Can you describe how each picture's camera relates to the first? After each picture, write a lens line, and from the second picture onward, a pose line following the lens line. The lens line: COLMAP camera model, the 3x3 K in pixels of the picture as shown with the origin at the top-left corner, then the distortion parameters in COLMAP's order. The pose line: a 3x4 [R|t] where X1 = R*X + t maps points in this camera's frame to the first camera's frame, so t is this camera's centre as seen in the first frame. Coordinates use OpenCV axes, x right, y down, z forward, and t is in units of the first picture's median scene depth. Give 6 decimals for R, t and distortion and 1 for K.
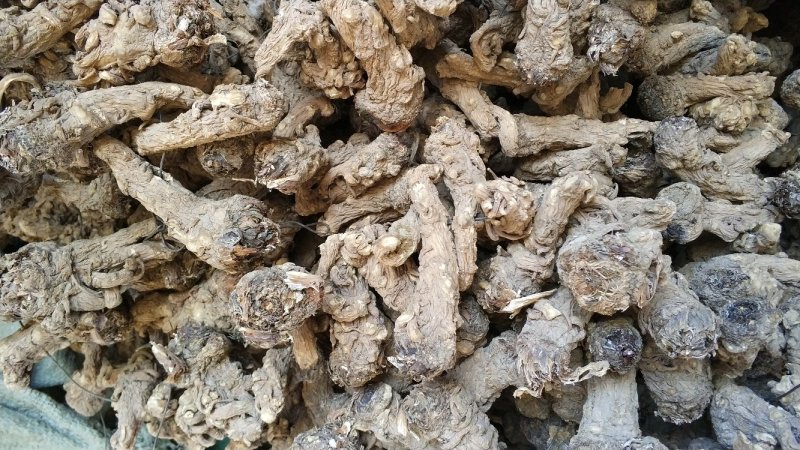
lens RADIAL K [[644.4, 0, 388.0], [0, 644.4, 220.3], [0, 0, 1]] dist [0.141470, -0.302035]
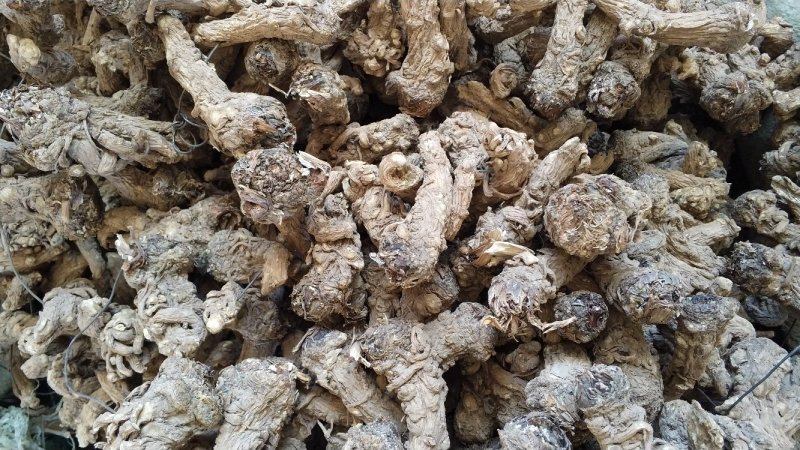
lens RADIAL K [[644.4, 0, 388.0], [0, 644.4, 220.3], [0, 0, 1]] dist [0.141470, -0.302035]
pose [[0.956544, 0.288014, 0.045521, -0.032208], [-0.250516, 0.891617, -0.377175, 0.499509], [-0.149219, 0.349381, 0.925023, 0.038577]]
